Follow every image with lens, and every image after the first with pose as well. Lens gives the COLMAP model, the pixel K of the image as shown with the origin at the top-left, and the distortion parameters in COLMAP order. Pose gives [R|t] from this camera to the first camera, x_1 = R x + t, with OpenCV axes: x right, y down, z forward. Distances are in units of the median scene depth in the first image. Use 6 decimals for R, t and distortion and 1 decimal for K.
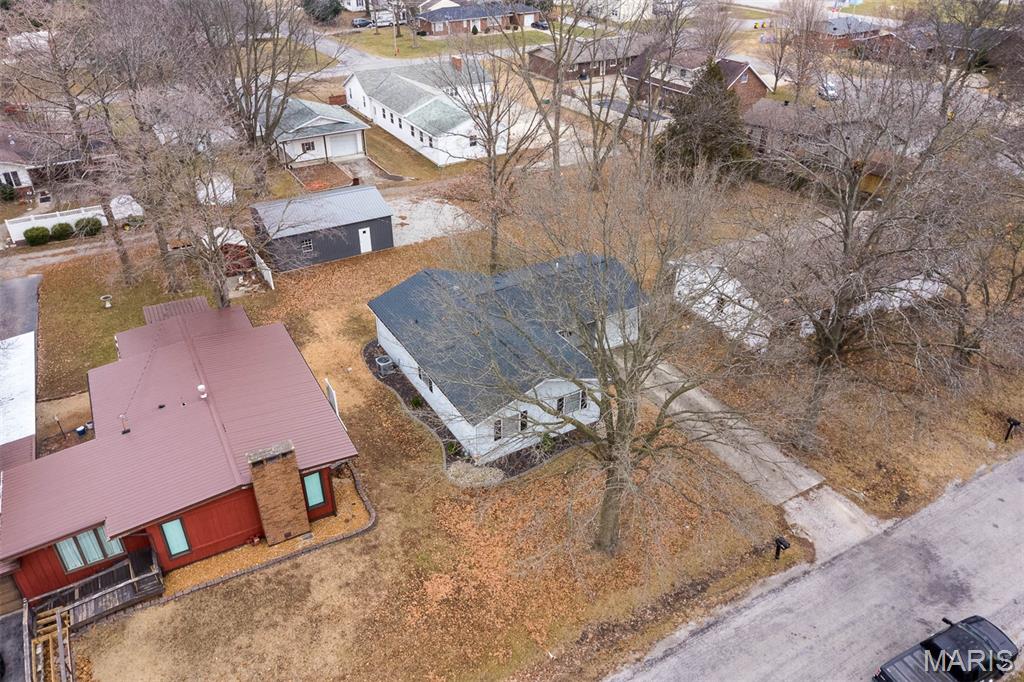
lens RADIAL K [[737.7, 0, 512.0], [0, 737.7, 341.0], [0, 0, 1]] dist [0.011077, 0.001324]
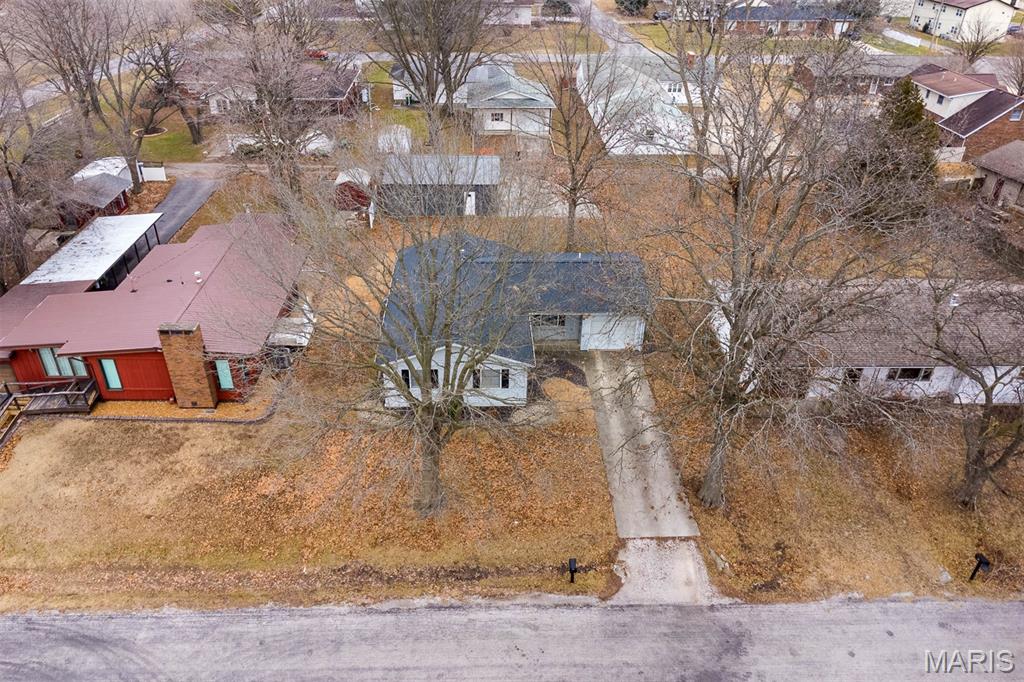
lens RADIAL K [[753.5, 0, 512.0], [0, 753.5, 341.0], [0, 0, 1]] dist [0.010891, -0.000707]
pose [[0.883788, 0.258699, -0.389864, 0.597913], [-0.260754, 0.964177, 0.048683, -0.027133], [0.388492, 0.058634, 0.919585, 0.076538]]
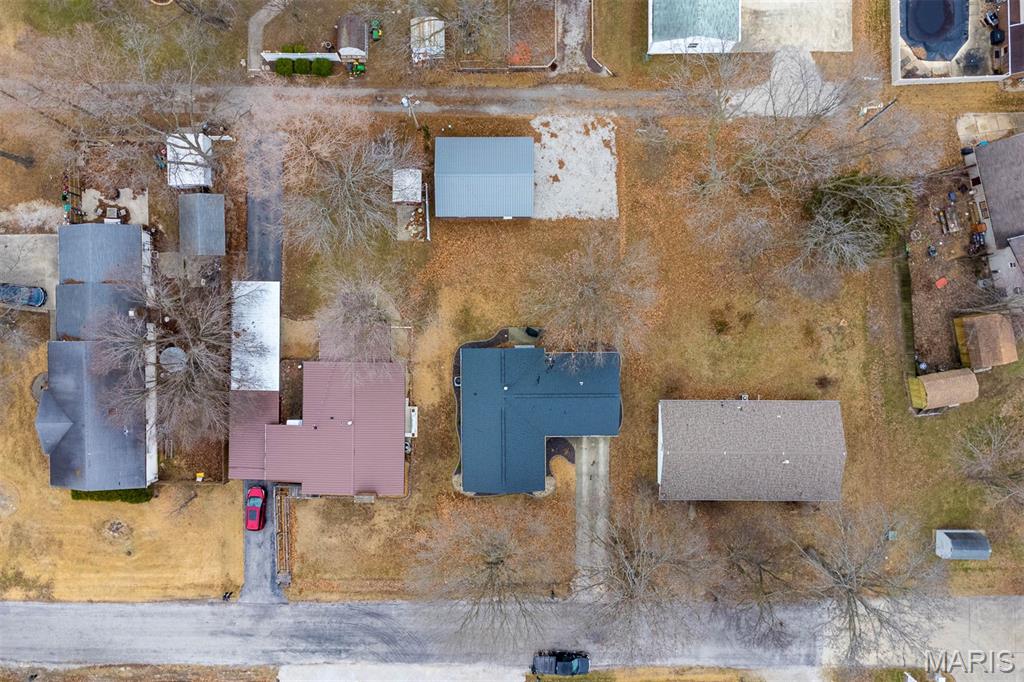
lens RADIAL K [[737.7, 0, 512.0], [0, 737.7, 341.0], [0, 0, 1]] dist [0.011077, 0.001324]
pose [[0.866515, 0.498931, 0.014837, -0.192669], [-0.264507, 0.433768, 0.861325, -2.086740], [0.423306, -0.750275, 0.507838, 0.359479]]
